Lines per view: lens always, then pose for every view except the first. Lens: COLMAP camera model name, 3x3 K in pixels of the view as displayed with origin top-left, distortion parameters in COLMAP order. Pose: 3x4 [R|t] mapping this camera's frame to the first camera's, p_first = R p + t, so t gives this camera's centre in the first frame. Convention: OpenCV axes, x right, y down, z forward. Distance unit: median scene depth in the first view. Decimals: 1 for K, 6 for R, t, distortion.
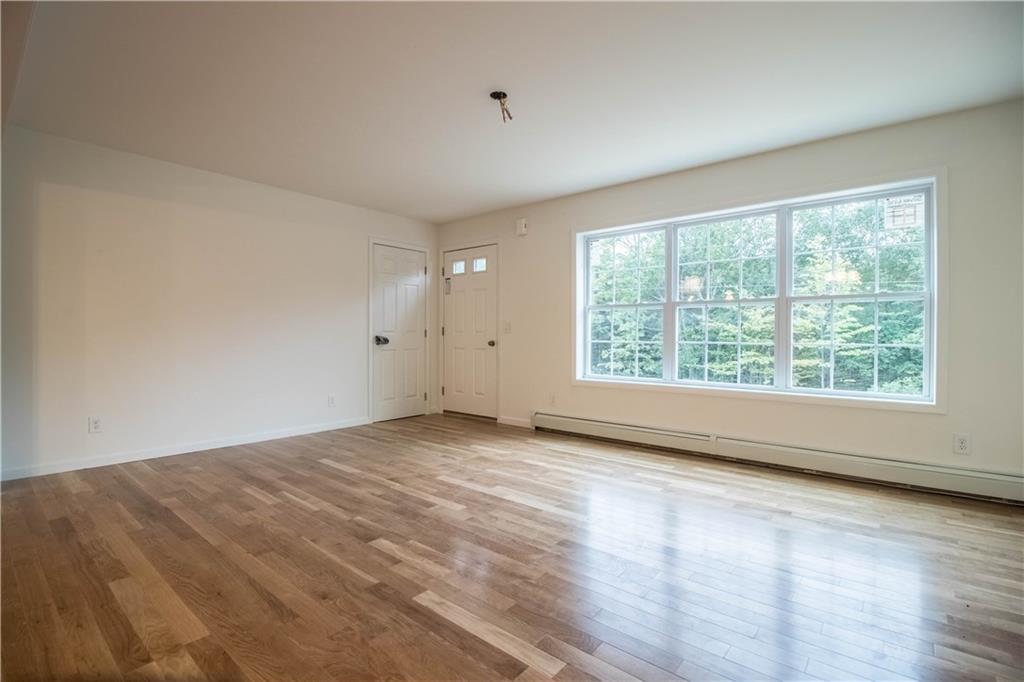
lens RADIAL K [[474.1, 0, 504.4], [0, 474.1, 335.1], [0, 0, 1]] dist [0.005688, -0.016357]
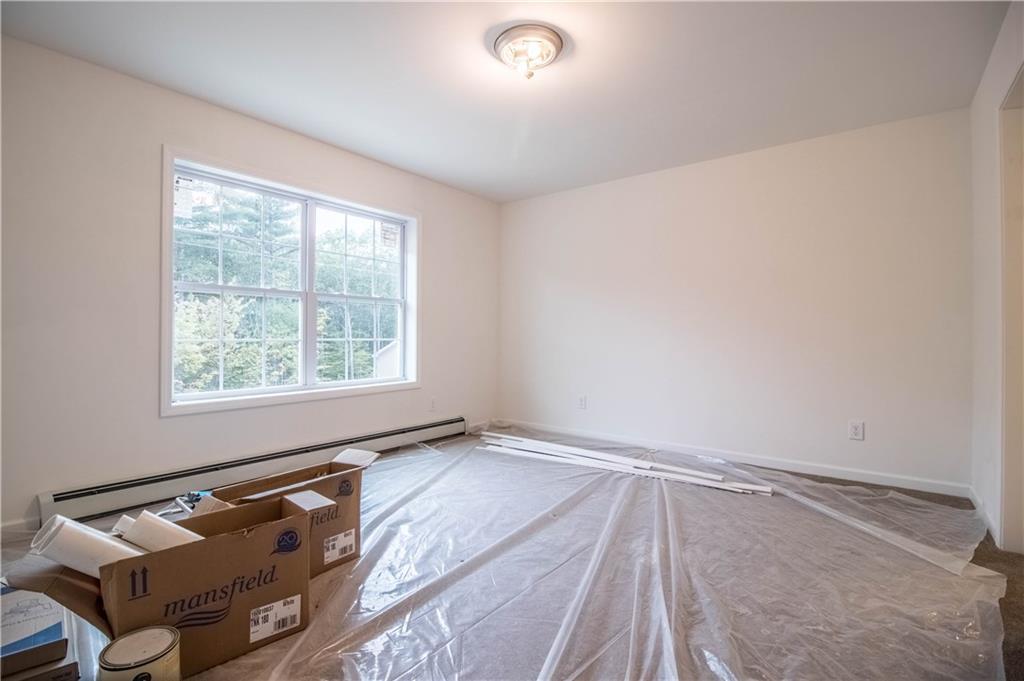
lens RADIAL K [[474.1, 0, 504.4], [0, 474.1, 334.6], [0, 0, 1]] dist [0.005688, -0.016357]
pose [[-0.038621, 0.005831, 0.999237, -0.459978], [-0.004122, 0.999974, -0.005994, 0.015531], [-0.999245, -0.004350, -0.038596, 0.722101]]
